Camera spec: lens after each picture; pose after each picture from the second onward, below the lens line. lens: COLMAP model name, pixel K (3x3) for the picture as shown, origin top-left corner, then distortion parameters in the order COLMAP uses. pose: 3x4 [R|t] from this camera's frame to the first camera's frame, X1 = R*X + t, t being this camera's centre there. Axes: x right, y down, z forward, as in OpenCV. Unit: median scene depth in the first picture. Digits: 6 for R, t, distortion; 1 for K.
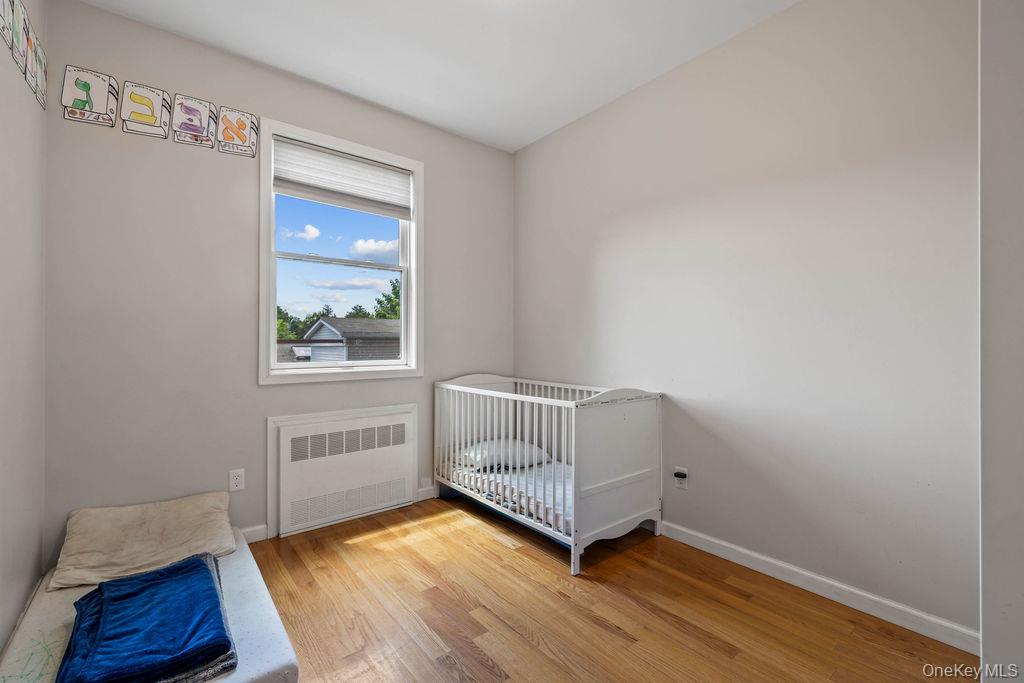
lens RADIAL K [[433.1, 0, 509.5], [0, 433.1, 338.9], [0, 0, 1]] dist [0.002135, -0.000730]
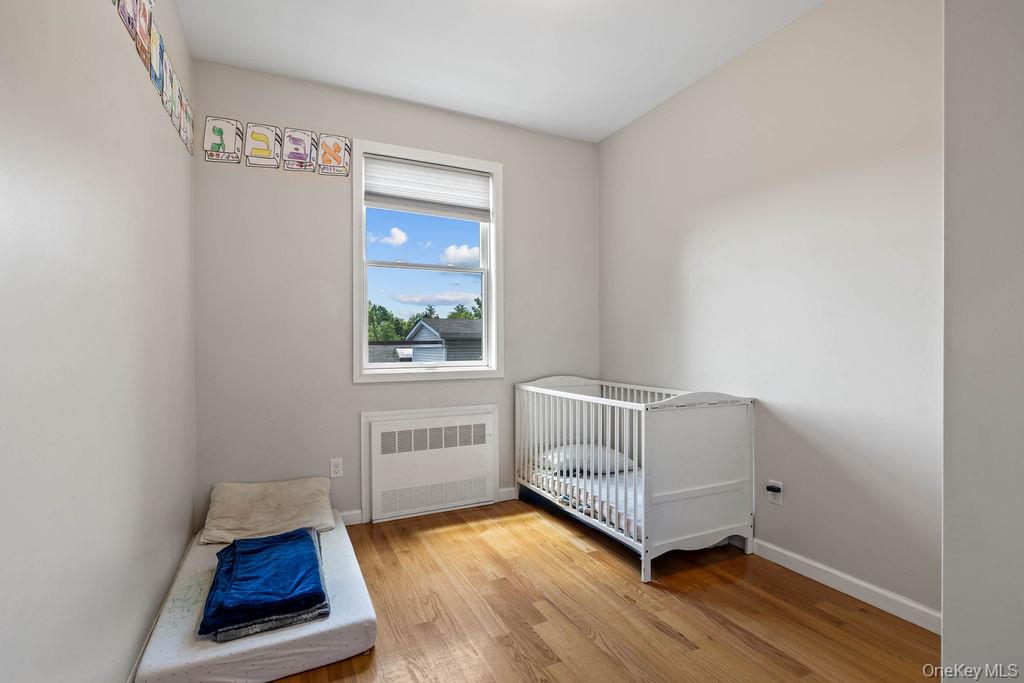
lens RADIAL K [[476.0, 0, 512.4], [0, 476.0, 343.4], [0, 0, 1]] dist [-0.010165, 0.000929]
pose [[0.974342, -0.004553, -0.225028, 0.092183], [0.006443, 0.999950, 0.007666, -0.000495], [0.224981, -0.008919, 0.974322, -0.088490]]
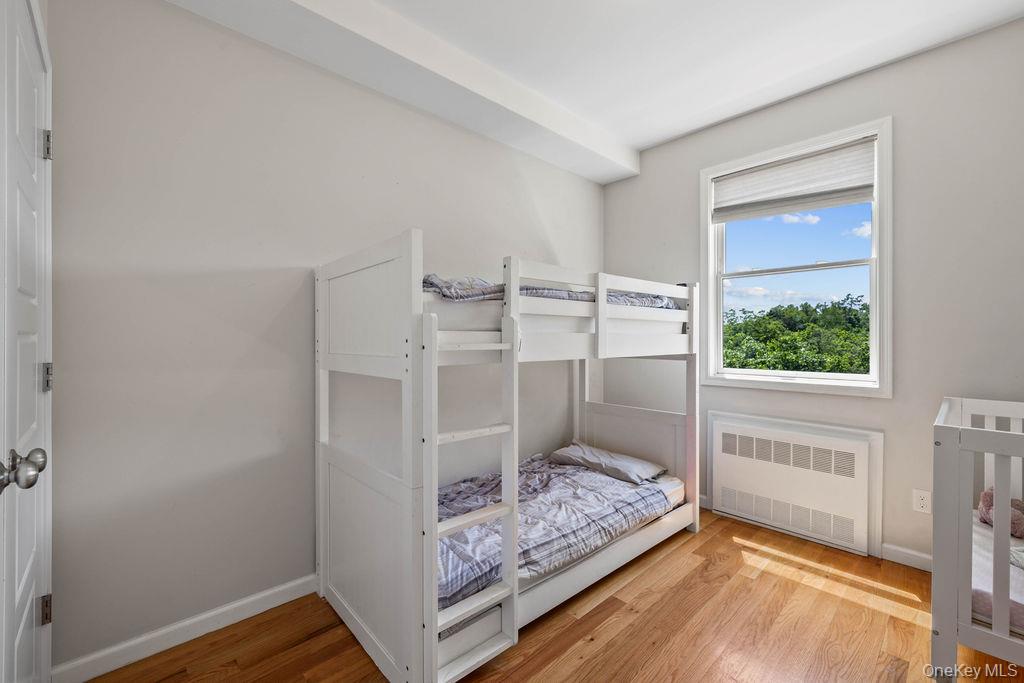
lens RADIAL K [[433.1, 0, 509.5], [0, 433.1, 342.6], [0, 0, 1]] dist [0.002135, -0.000730]
pose [[0.057048, -0.000052, -0.998371, 0.690120], [-0.016081, 0.999870, -0.000971, -0.000869], [0.998242, 0.016110, 0.057040, 0.400417]]
